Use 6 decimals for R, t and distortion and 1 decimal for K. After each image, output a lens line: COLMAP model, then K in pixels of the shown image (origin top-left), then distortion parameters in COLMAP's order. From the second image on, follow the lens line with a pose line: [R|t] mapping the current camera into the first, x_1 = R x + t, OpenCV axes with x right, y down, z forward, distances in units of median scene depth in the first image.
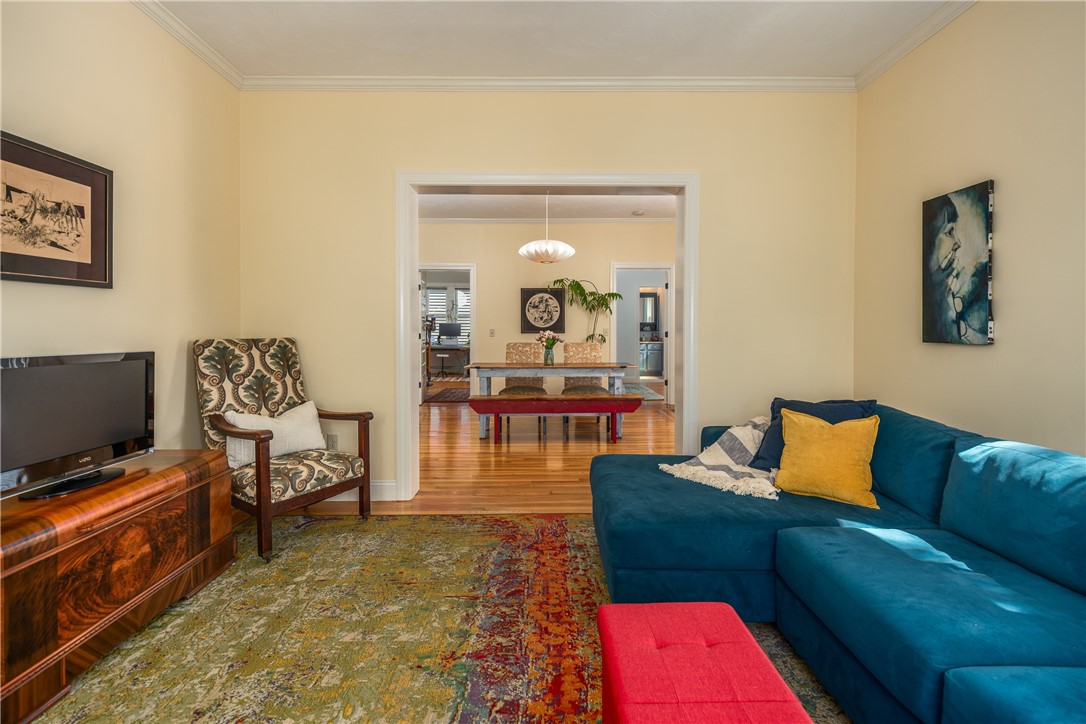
lens RADIAL K [[488.6, 0, 539.0], [0, 488.6, 342.4], [0, 0, 1]] dist [-0.013596, -0.000451]
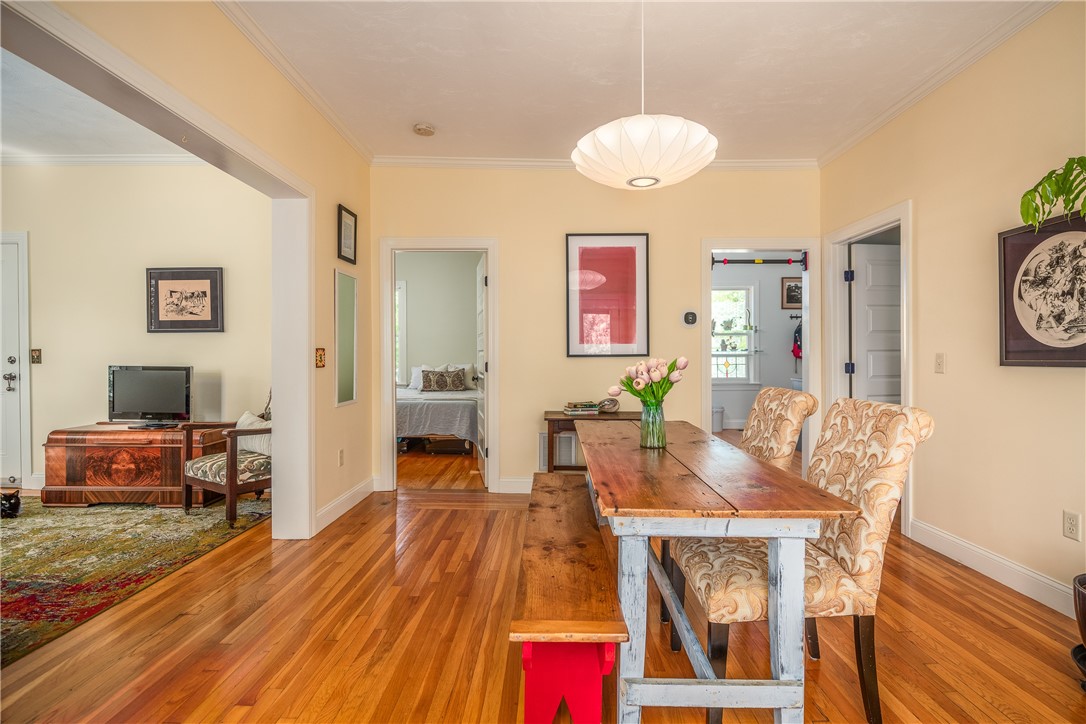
lens RADIAL K [[513.2, 0, 542.1], [0, 513.2, 358.1], [0, 0, 1]] dist [-0.009810, -0.002171]
pose [[-0.009499, 0.004181, -0.999946, 0.922018], [-0.027960, 0.999599, 0.004446, -0.049298], [0.999564, 0.028001, -0.009378, 1.993714]]
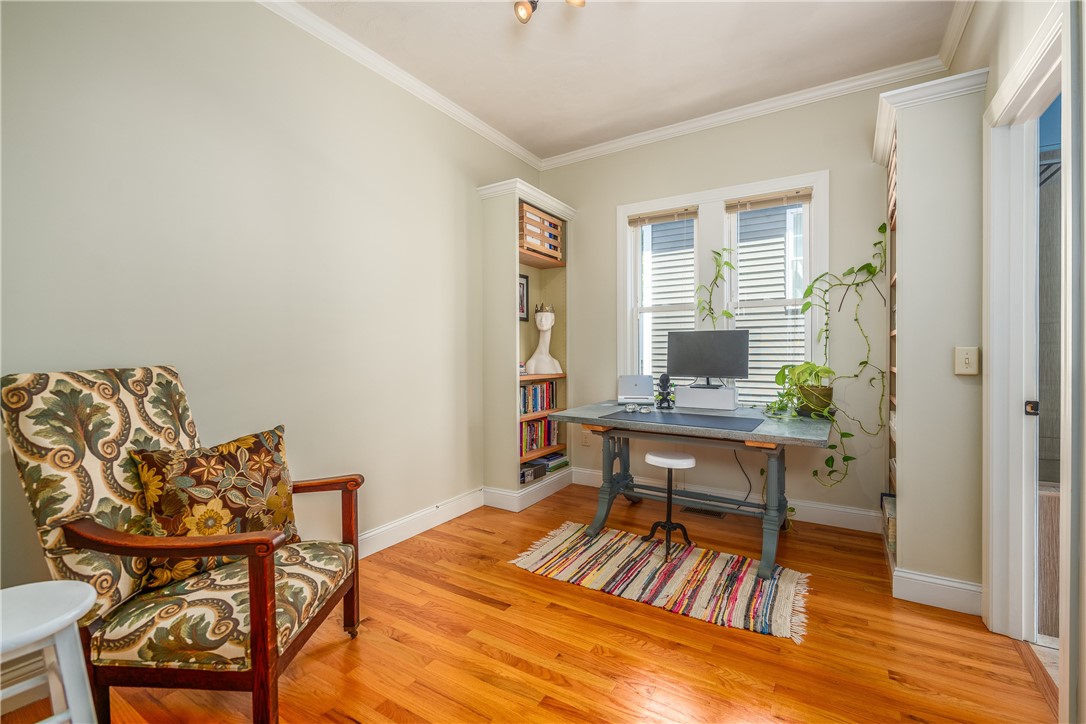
lens RADIAL K [[477.1, 0, 541.6], [0, 477.1, 354.4], [0, 0, 1]] dist [-0.002758, -0.000261]
pose [[0.848498, 0.001805, -0.529195, -0.575571], [-0.015596, 0.999645, -0.021595, -0.084338], [0.528968, 0.026577, 0.848225, 3.490473]]
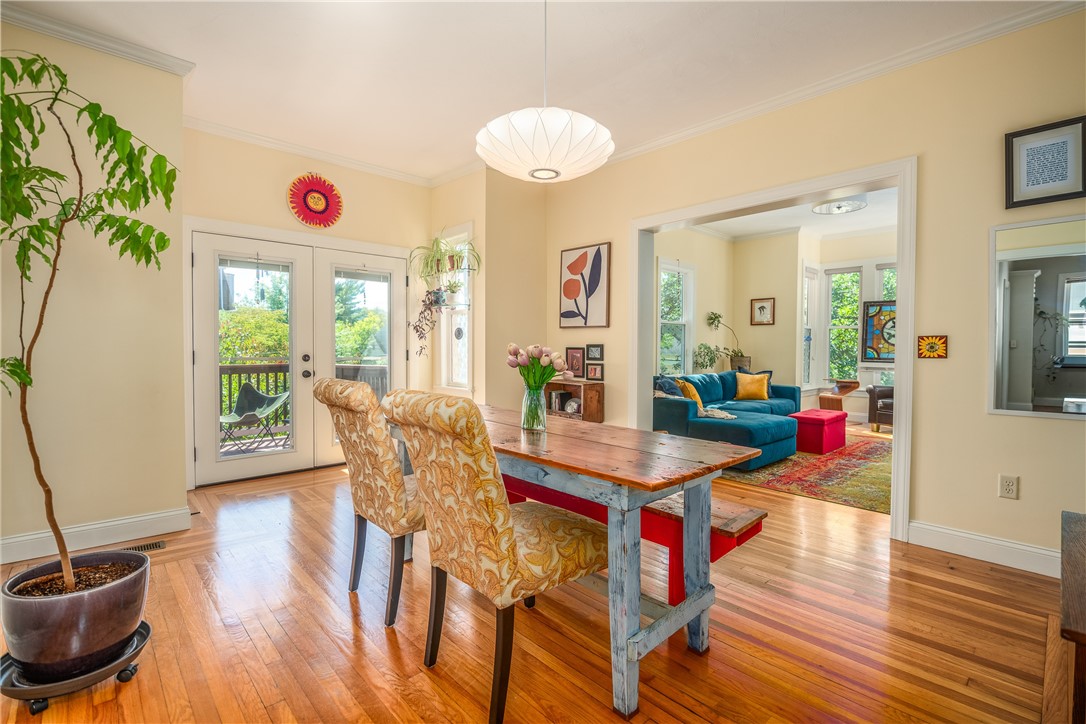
lens RADIAL K [[495.7, 0, 550.7], [0, 495.7, 359.4], [0, 0, 1]] dist [-0.013925, -0.000133]
pose [[-0.690798, -0.019911, 0.722774, -0.621783], [0.017610, 0.998861, 0.044347, -0.061417], [-0.722834, 0.043363, -0.689660, 2.772969]]
